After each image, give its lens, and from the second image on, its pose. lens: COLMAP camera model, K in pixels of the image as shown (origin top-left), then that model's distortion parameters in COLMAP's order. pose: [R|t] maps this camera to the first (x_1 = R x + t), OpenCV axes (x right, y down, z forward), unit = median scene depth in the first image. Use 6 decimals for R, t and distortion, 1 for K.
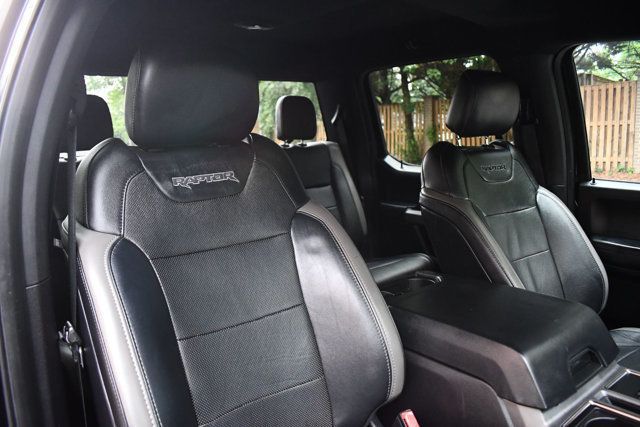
lens RADIAL K [[494.7, 0, 319.9], [0, 494.7, 212.3], [0, 0, 1]] dist [-0.104902, 0.015404]
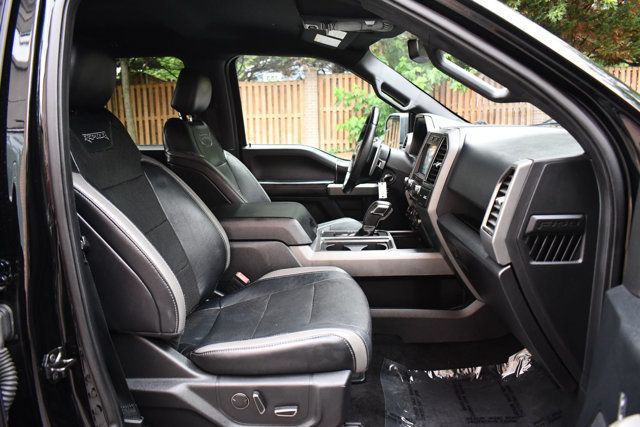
lens RADIAL K [[494.7, 0, 320.1], [0, 494.7, 212.3], [0, 0, 1]] dist [-0.104902, 0.015404]
pose [[0.623750, -0.121817, 0.772073, -0.559846], [0.117969, 0.991137, 0.061076, 0.080415], [-0.772671, 0.052984, 0.632592, -0.185534]]
